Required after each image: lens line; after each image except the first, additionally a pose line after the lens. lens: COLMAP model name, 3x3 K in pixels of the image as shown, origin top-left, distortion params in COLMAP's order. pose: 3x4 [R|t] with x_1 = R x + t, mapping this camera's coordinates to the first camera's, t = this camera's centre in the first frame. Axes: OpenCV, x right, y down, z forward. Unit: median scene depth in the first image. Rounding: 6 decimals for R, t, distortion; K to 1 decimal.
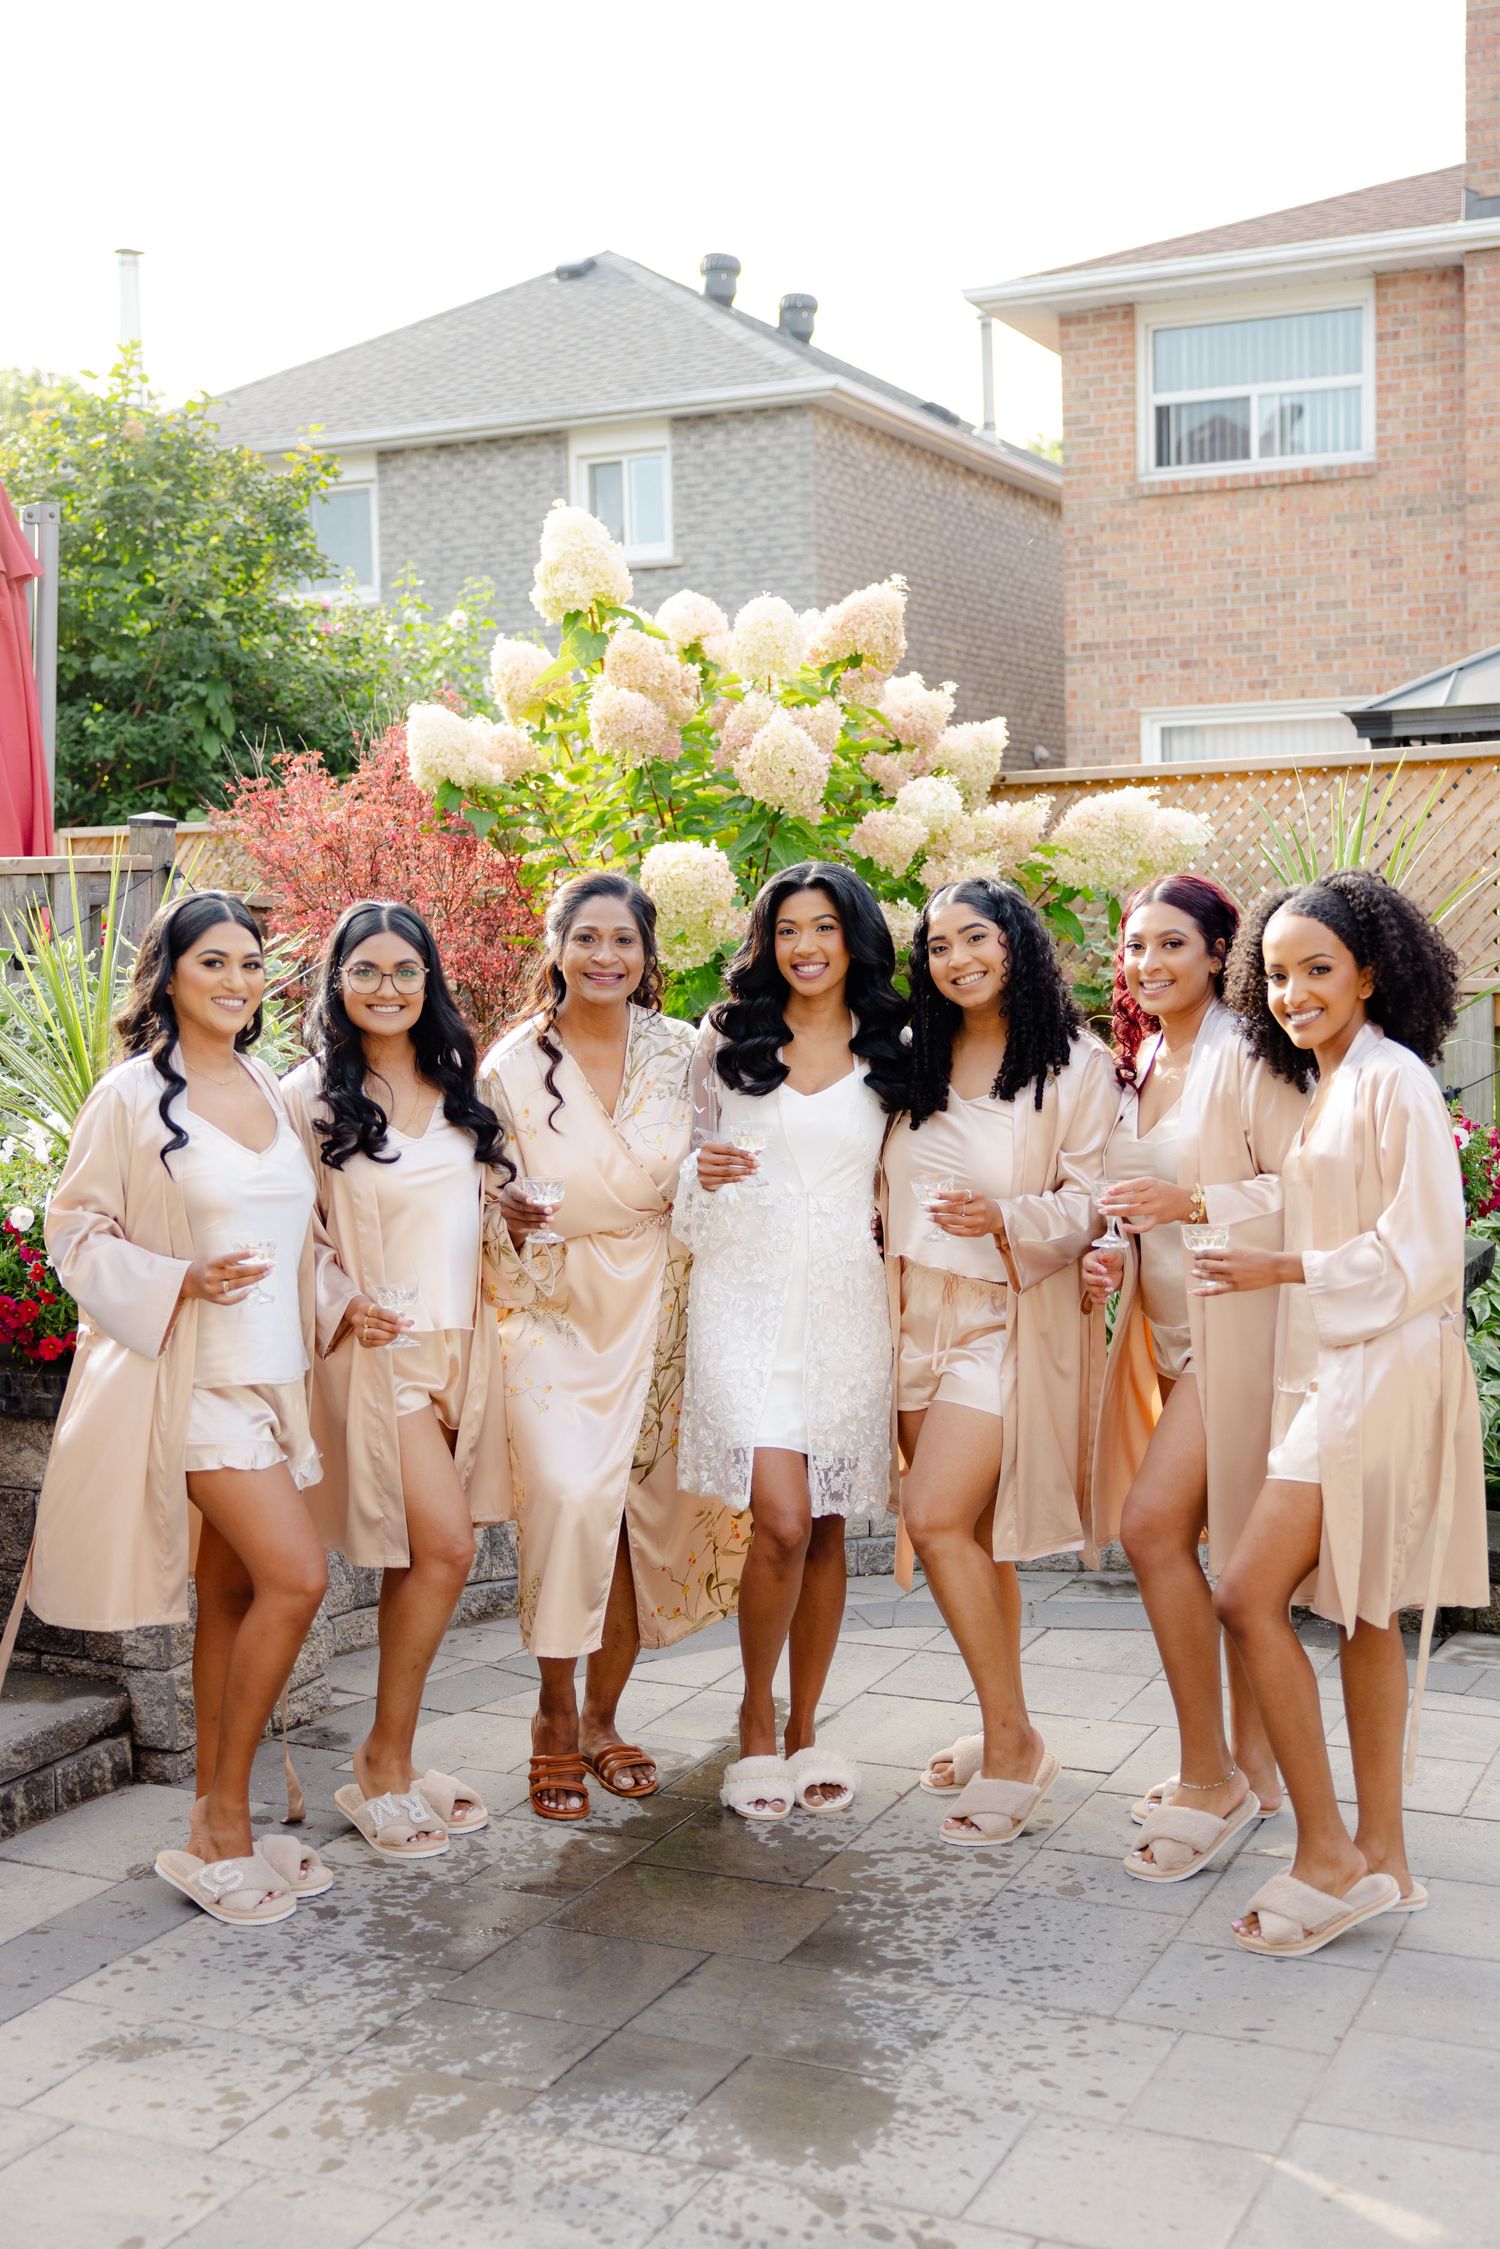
lens RADIAL K [[2601.1, 0, 750.6], [0, 2601.1, 1060.3], [0, 0, 1]] dist [-0.001771, 0.015569]
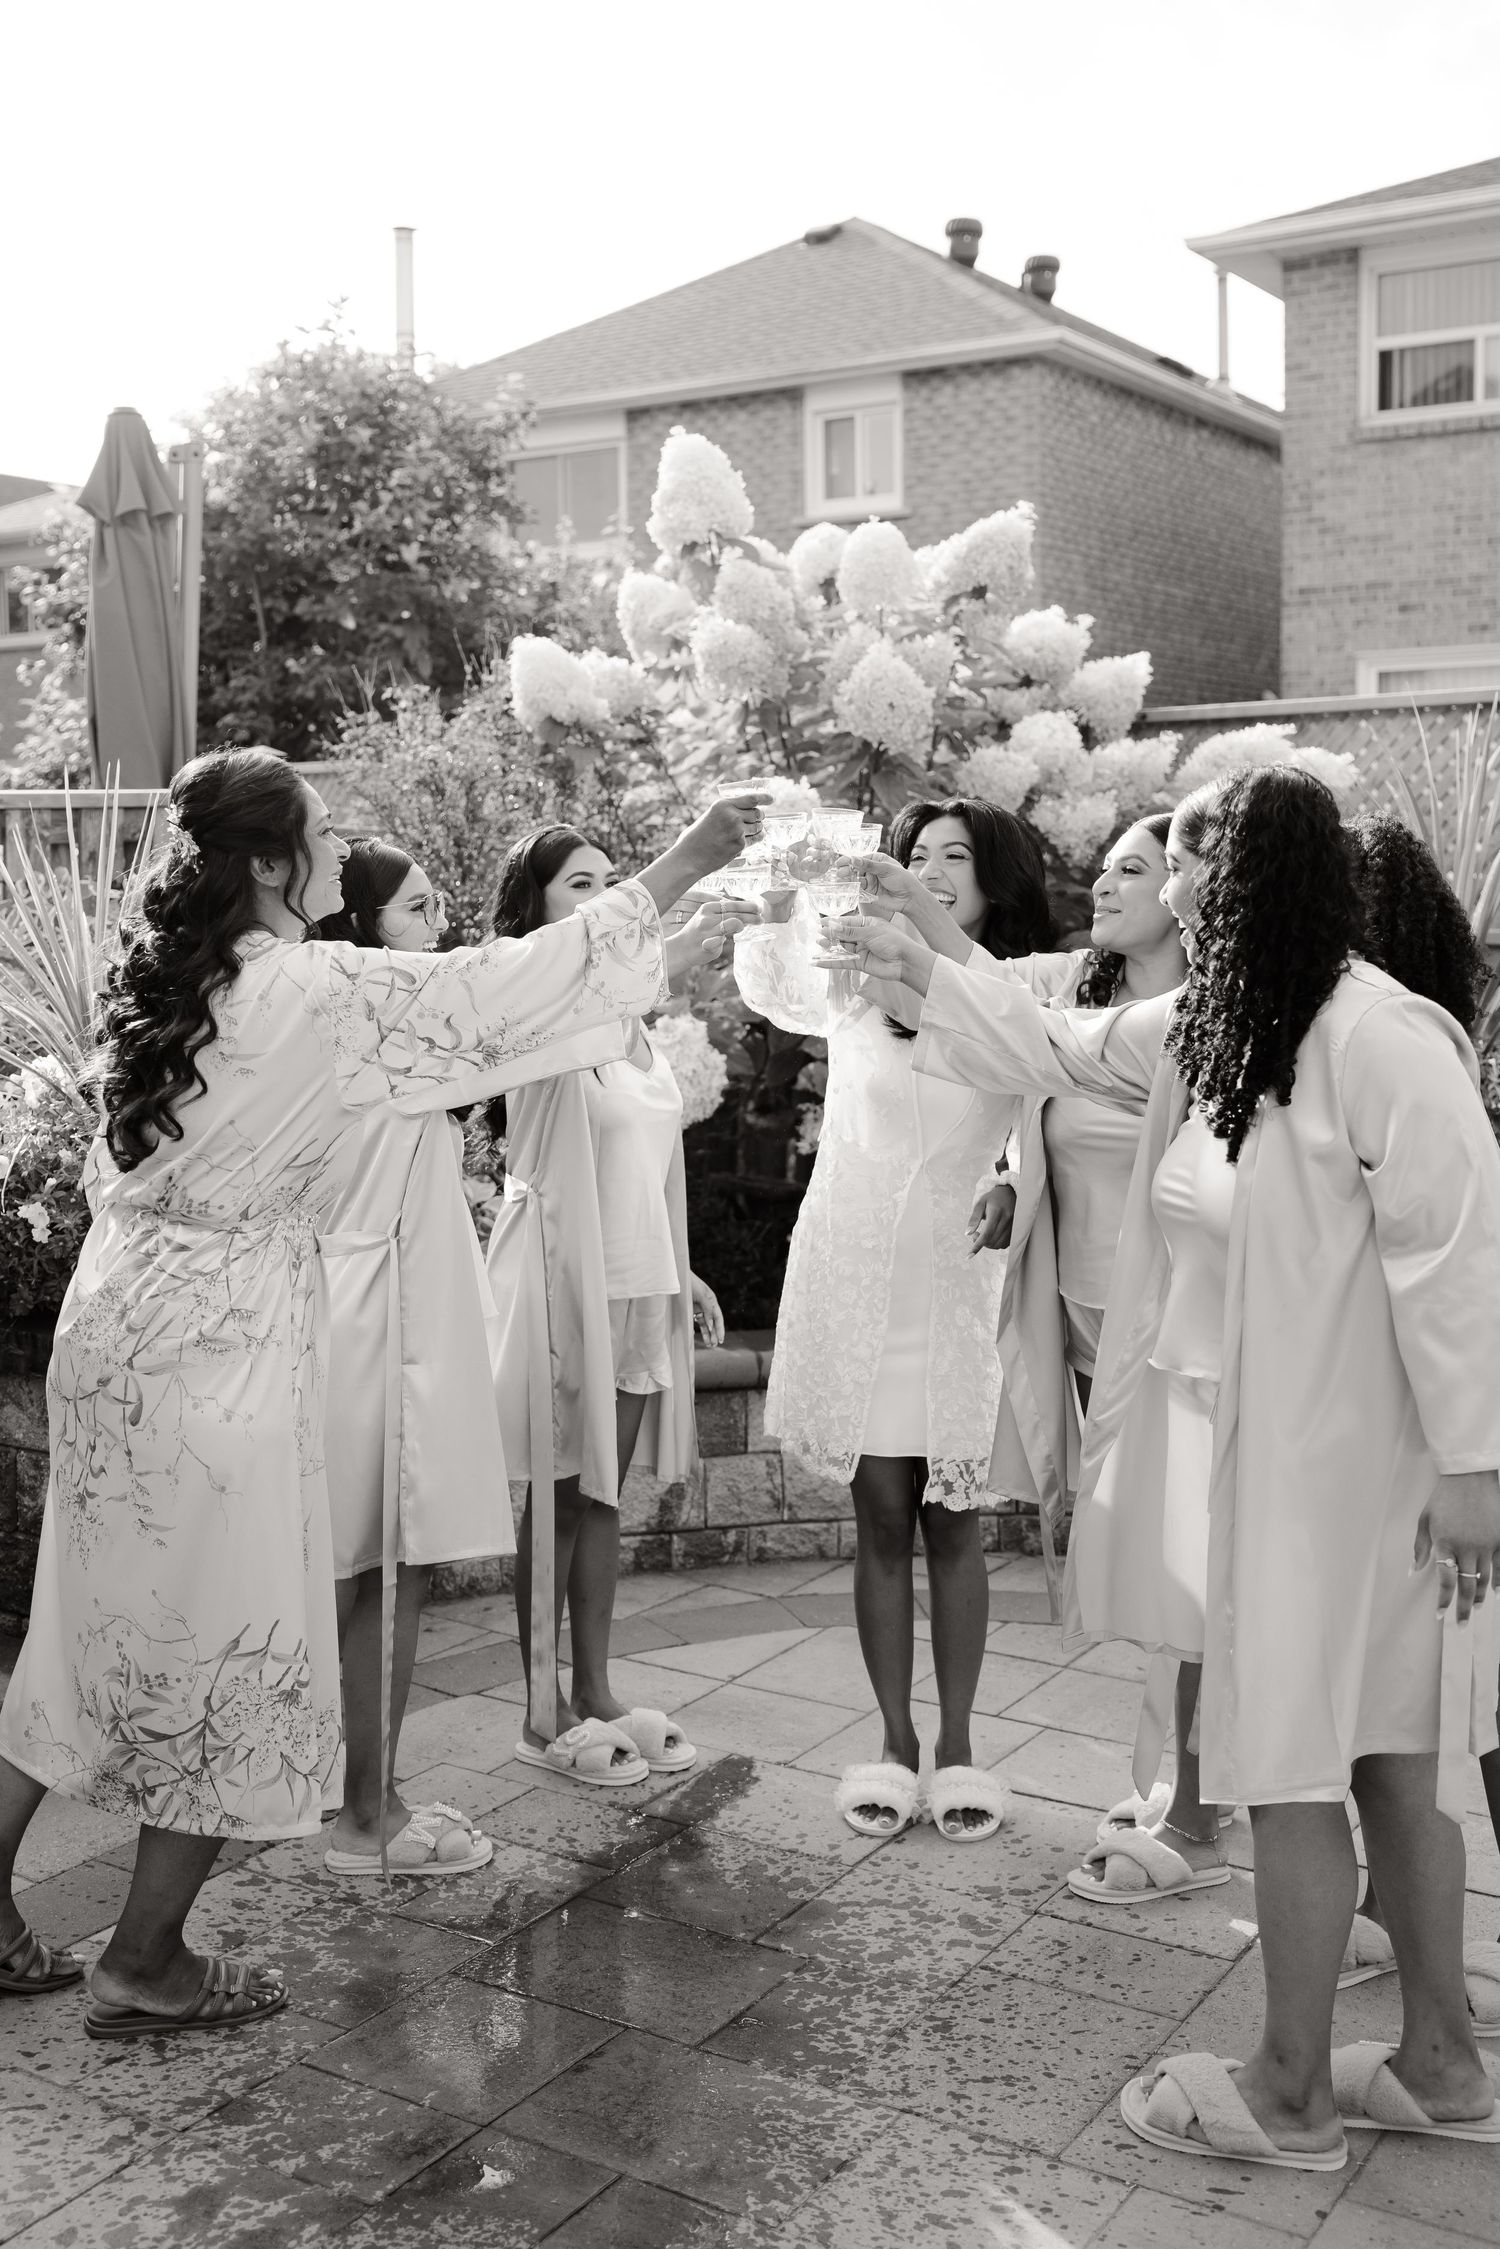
lens RADIAL K [[2384.1, 0, 706.0], [0, 2384.1, 1015.9], [0, 0, 1]] dist [-0.001884, 0.008922]
pose [[0.990377, 0.019413, -0.137028, 0.062099], [-0.017651, 0.999745, 0.014065, -0.007296], [0.137266, -0.011511, 0.990467, 0.107160]]
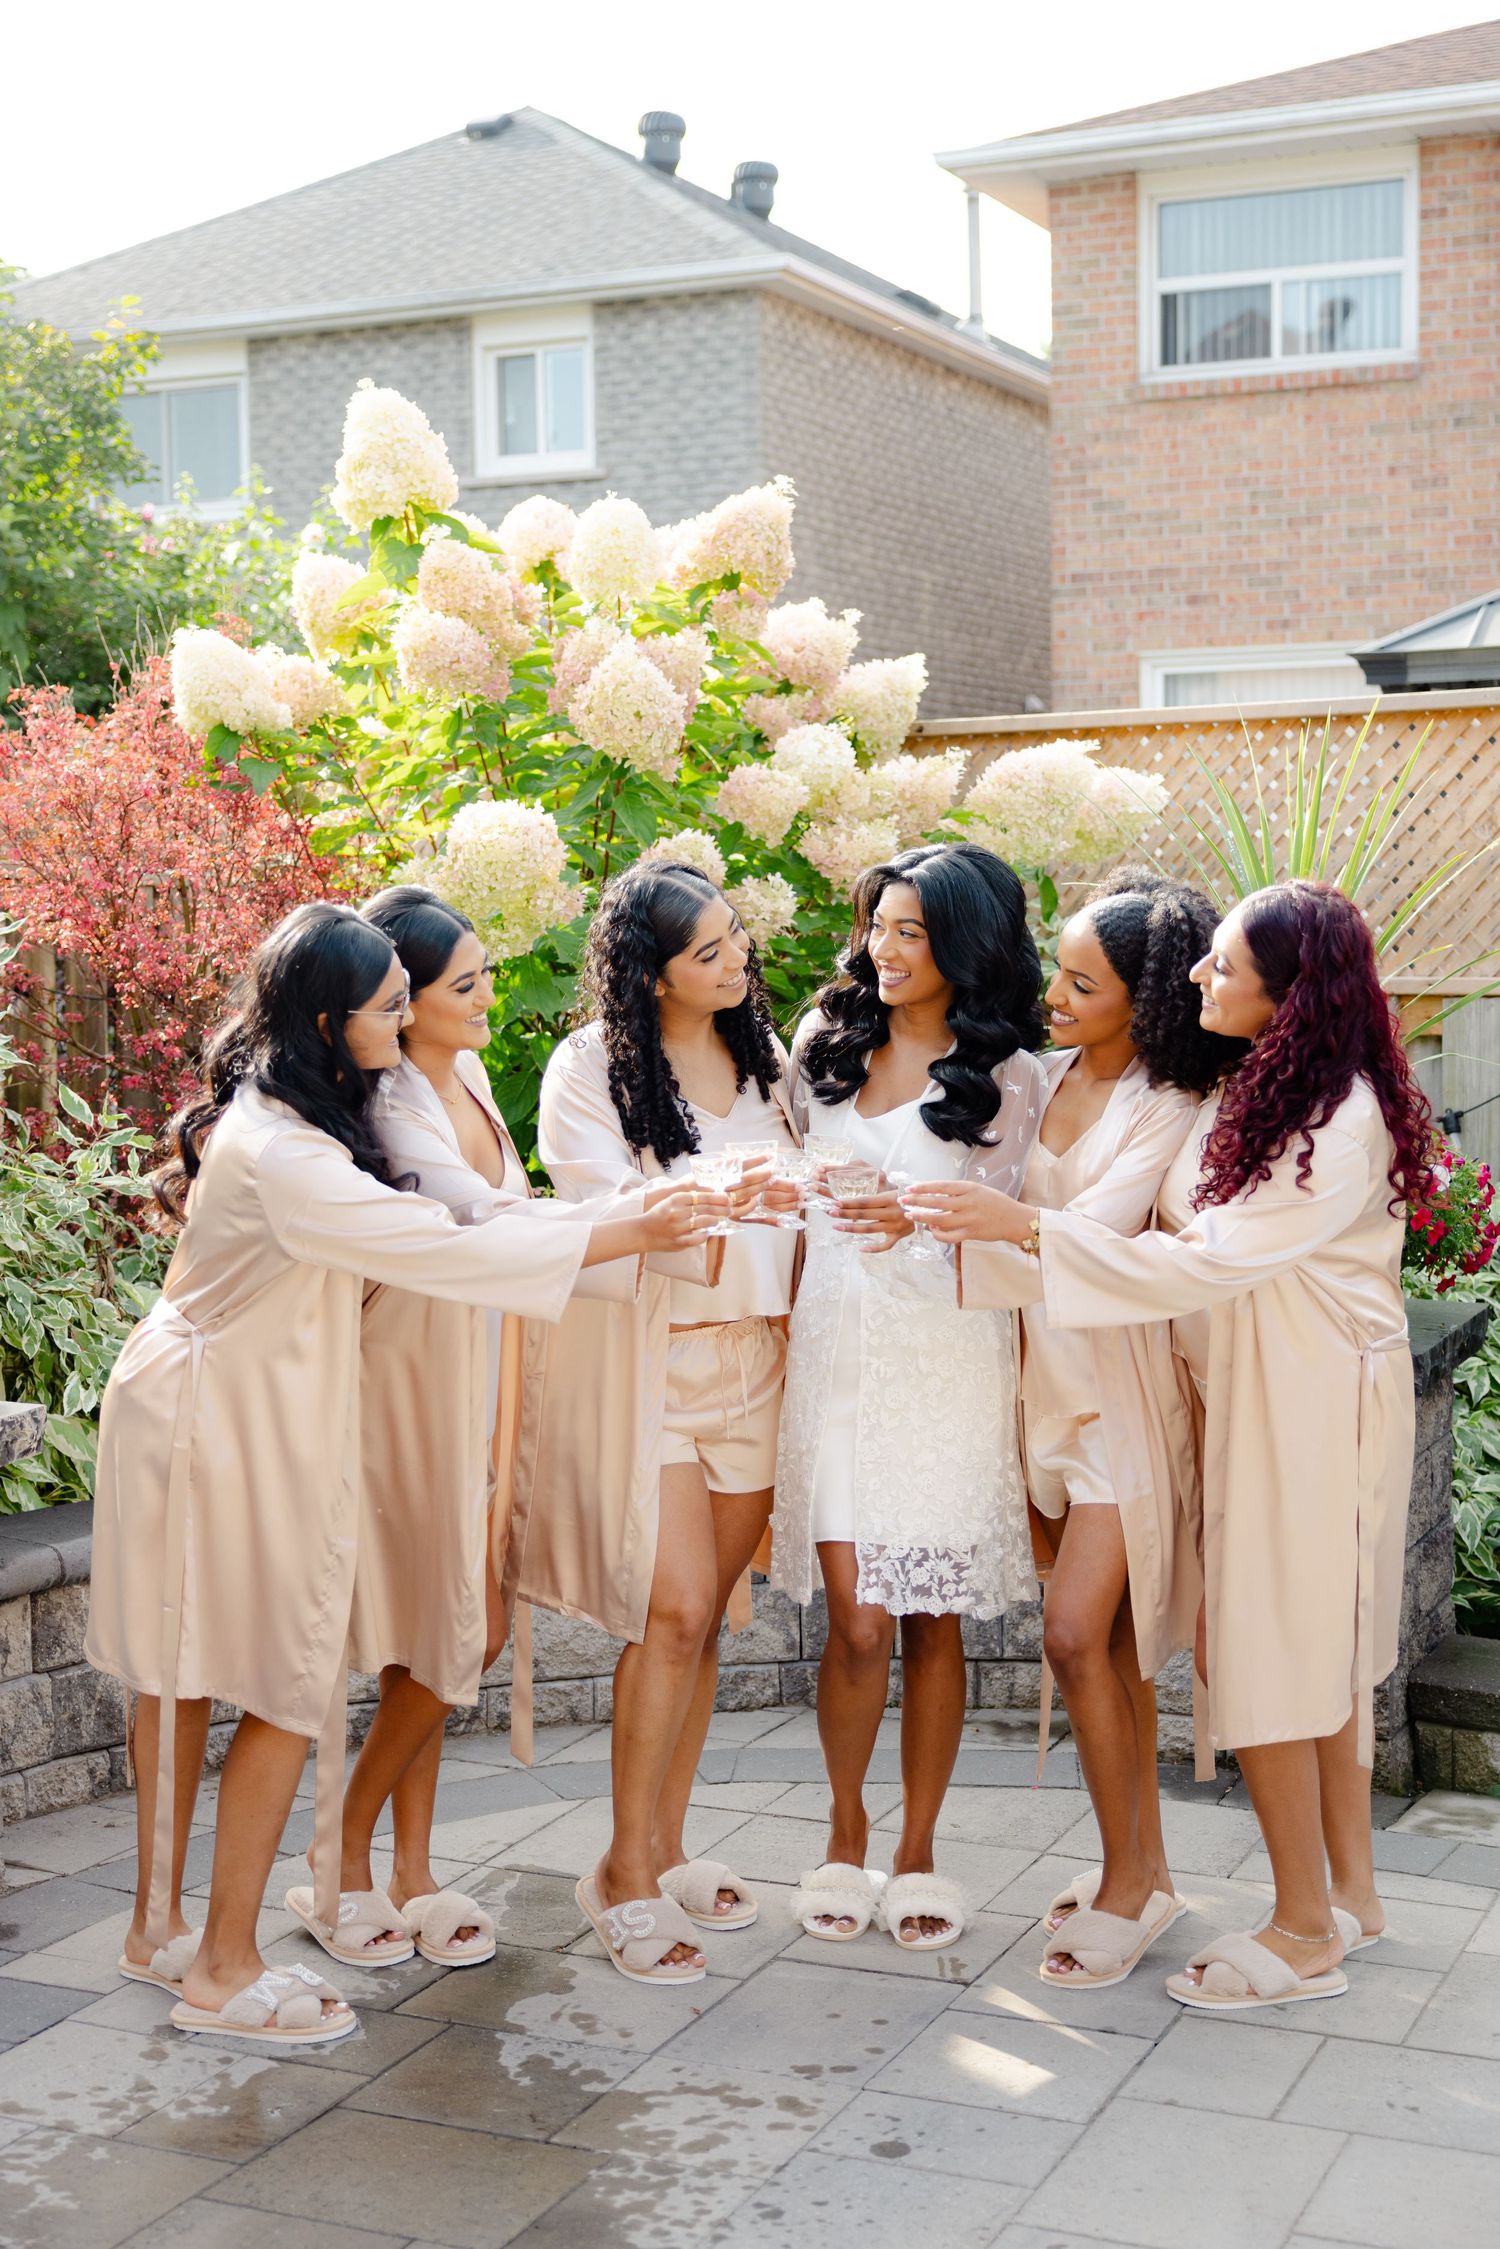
lens RADIAL K [[2988.4, 0, 791.0], [0, 2988.4, 1073.4], [0, 0, 1]] dist [0.011374, -0.011282]
pose [[0.999819, 0.007180, 0.017634, 0.042190], [-0.007265, 0.999962, 0.004756, -0.003900], [-0.017599, -0.004883, 0.999833, 0.059944]]
